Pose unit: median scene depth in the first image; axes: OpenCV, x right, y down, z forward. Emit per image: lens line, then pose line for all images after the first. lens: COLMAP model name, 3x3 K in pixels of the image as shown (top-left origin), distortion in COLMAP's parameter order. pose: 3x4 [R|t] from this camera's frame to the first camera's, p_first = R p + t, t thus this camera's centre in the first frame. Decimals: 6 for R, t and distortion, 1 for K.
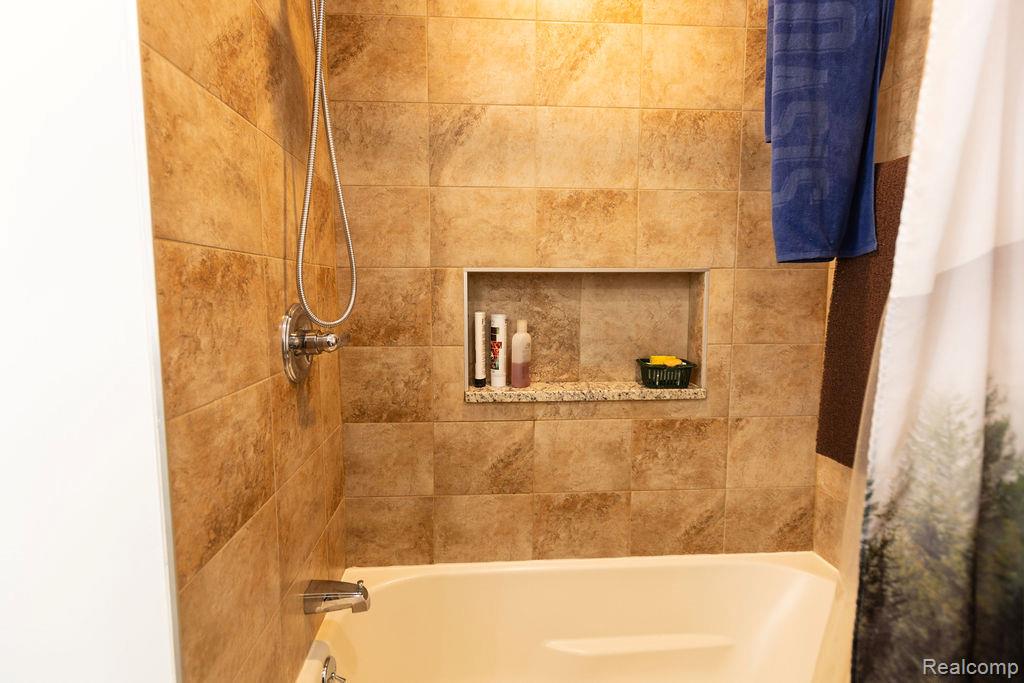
lens RADIAL K [[475.3, 0, 510.0], [0, 475.3, 327.7], [0, 0, 1]] dist [0.001761, 0.000138]
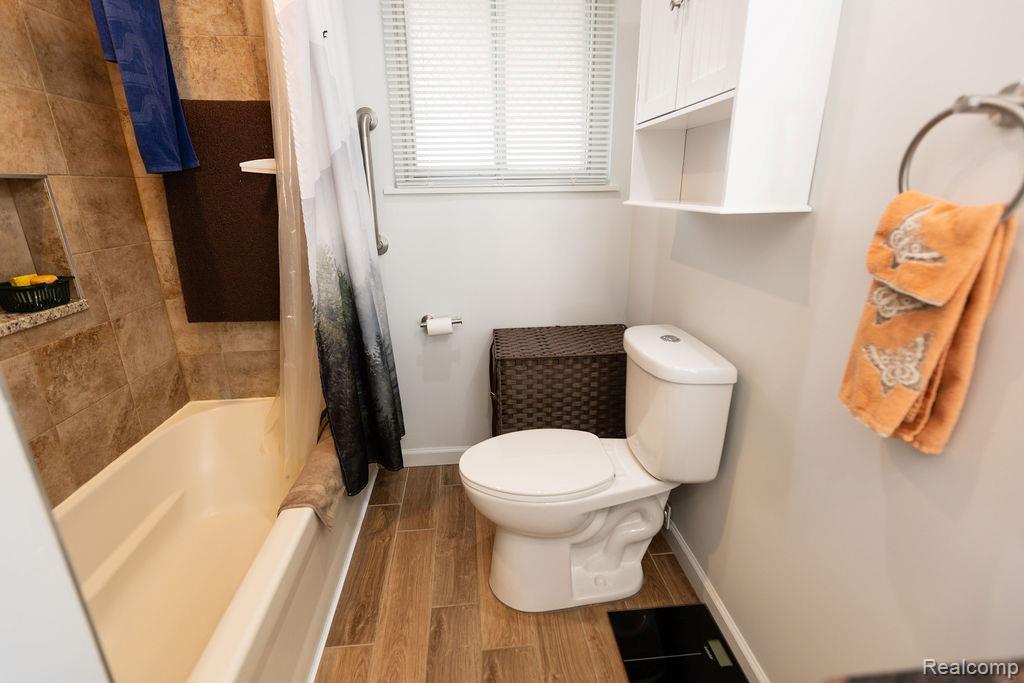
lens RADIAL K [[486.1, 0, 528.0], [0, 486.1, 338.6], [0, 0, 1]] dist [-0.001119, -0.000056]
pose [[-0.086769, -0.295208, 0.951485, -0.681323], [0.089404, 0.948926, 0.302567, -0.020431], [-0.992209, 0.111320, -0.055944, 0.126562]]
